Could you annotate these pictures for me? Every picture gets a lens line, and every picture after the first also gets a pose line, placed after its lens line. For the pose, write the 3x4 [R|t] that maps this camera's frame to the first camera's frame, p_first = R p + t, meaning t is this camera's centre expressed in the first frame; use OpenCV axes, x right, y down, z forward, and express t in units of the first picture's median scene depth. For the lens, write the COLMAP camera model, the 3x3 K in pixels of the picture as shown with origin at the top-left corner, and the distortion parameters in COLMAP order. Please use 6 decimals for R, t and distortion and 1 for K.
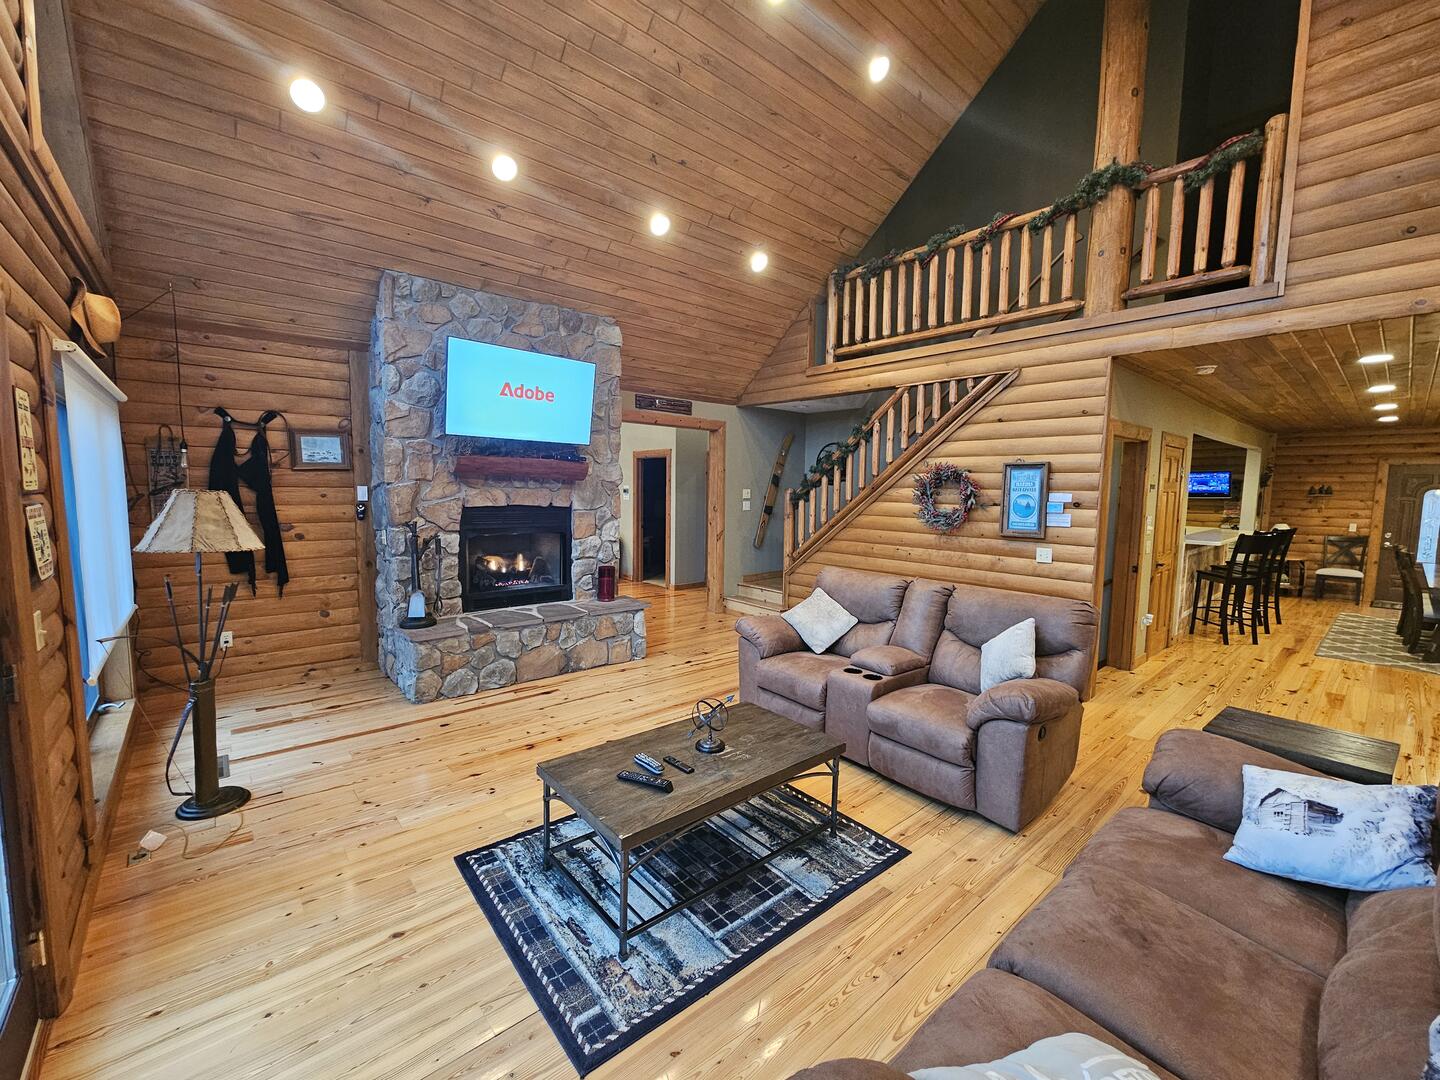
lens RADIAL K [[594.2, 0, 719.3], [0, 594.2, 543.0], [0, 0, 1]] dist [0.000257, 0.000614]
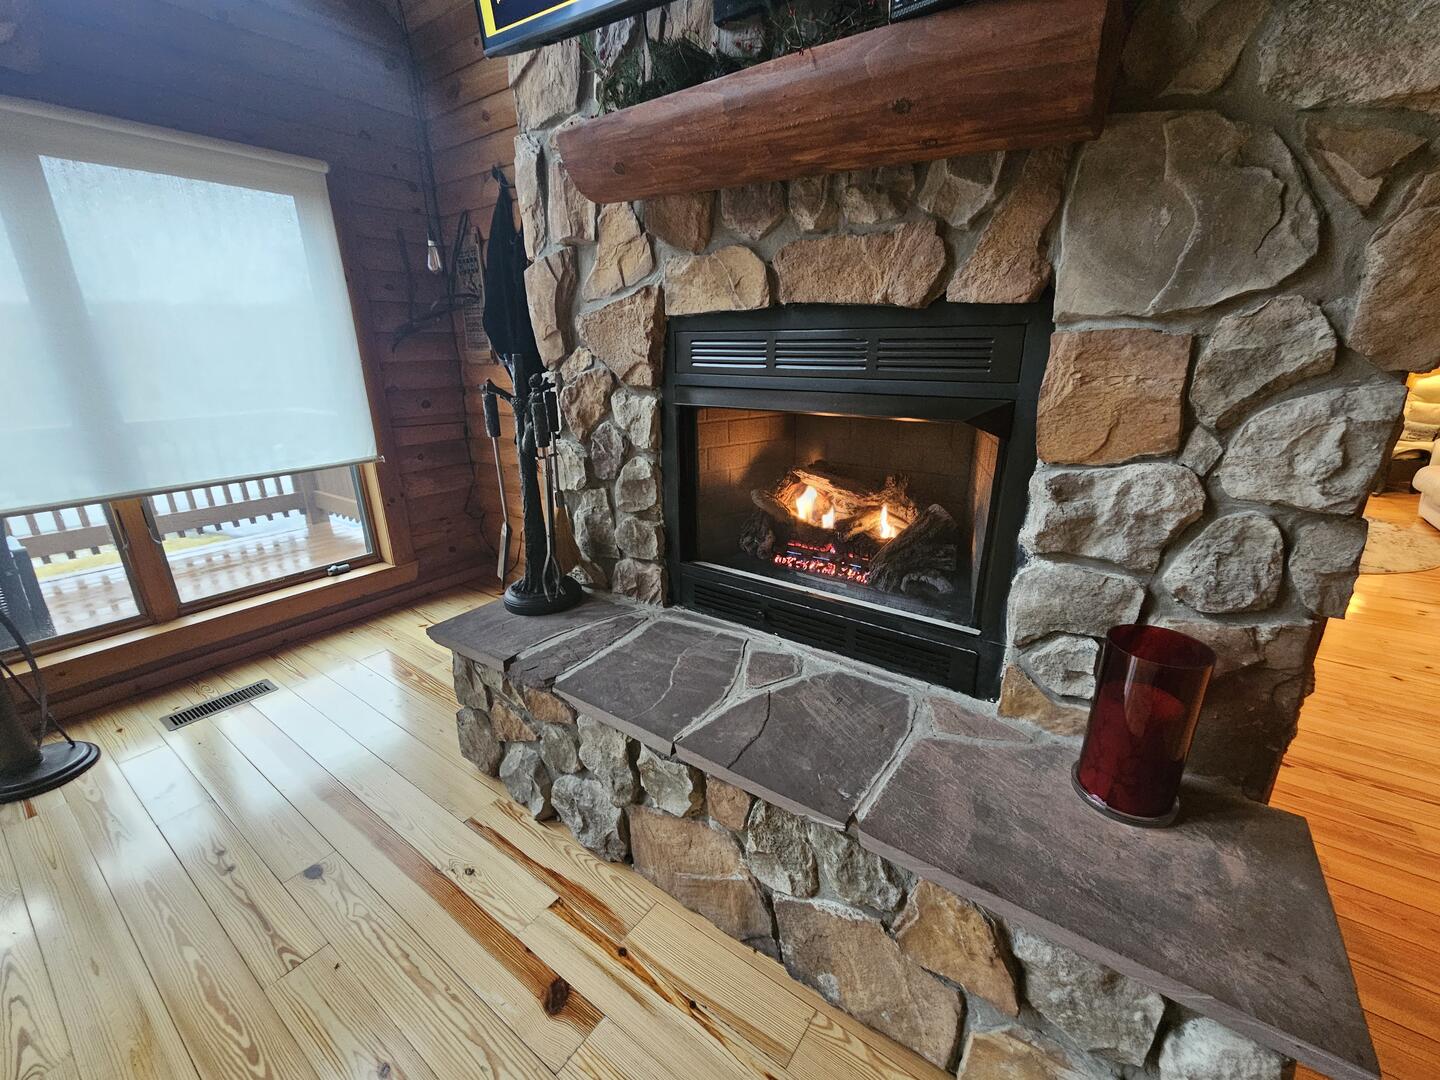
lens RADIAL K [[594.2, 0, 716.9], [0, 594.2, 538.6], [0, 0, 1]] dist [0.000257, 0.000614]
pose [[0.226069, 0.293087, -0.928974, -0.071114], [-0.070000, 0.956086, 0.284605, -0.037669], [0.971593, 0.000688, 0.236657, 0.935876]]
